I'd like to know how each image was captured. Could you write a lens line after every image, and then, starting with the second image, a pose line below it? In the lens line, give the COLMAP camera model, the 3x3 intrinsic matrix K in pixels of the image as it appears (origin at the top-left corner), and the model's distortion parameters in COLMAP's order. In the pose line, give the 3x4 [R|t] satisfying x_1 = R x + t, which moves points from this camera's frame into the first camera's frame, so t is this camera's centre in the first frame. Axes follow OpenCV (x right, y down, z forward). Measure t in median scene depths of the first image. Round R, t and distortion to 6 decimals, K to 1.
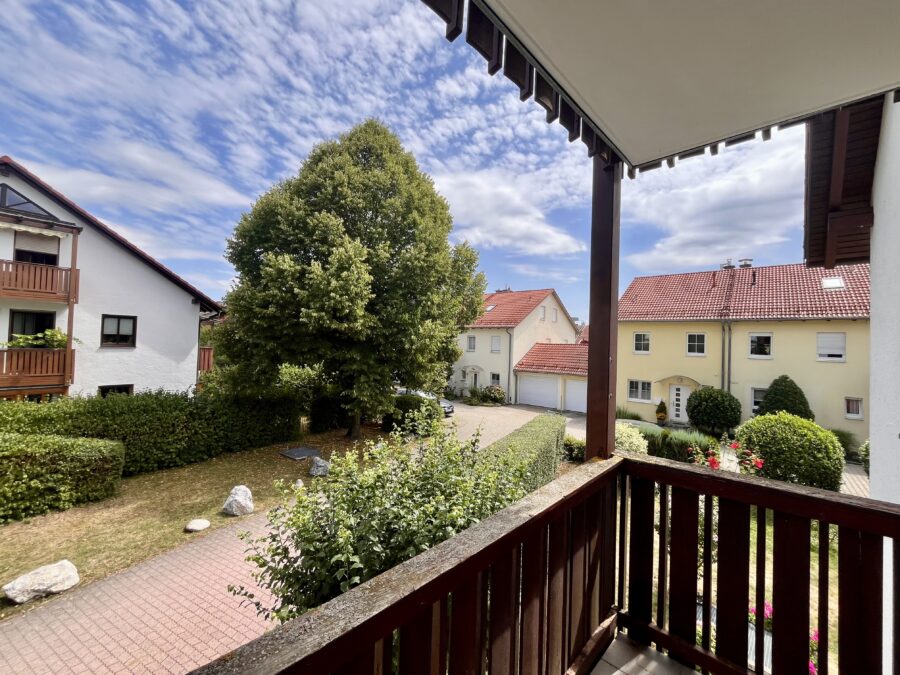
lens RADIAL K [[367.0, 0, 456.5], [0, 367.0, 336.0], [0, 0, 1]] dist [-0.004045, 0.000075]
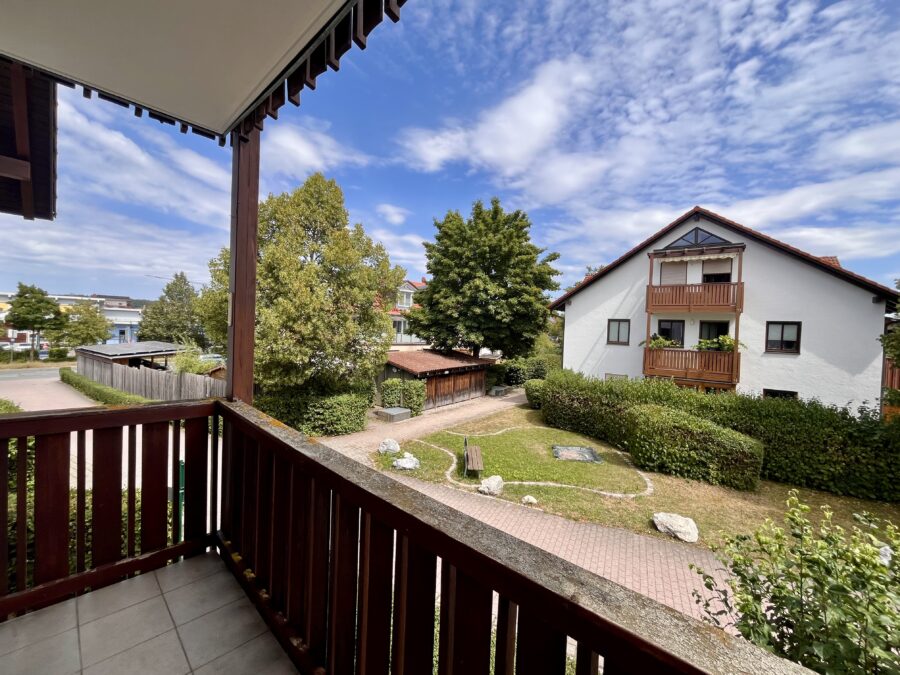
lens RADIAL K [[367.0, 0, 456.0], [0, 367.0, 336.3], [0, 0, 1]] dist [-0.004045, 0.000075]
pose [[0.014202, -0.012143, -0.999825, 0.088217], [-0.019016, 0.999742, -0.012412, 0.016768], [0.999718, 0.019189, 0.013968, 0.101779]]
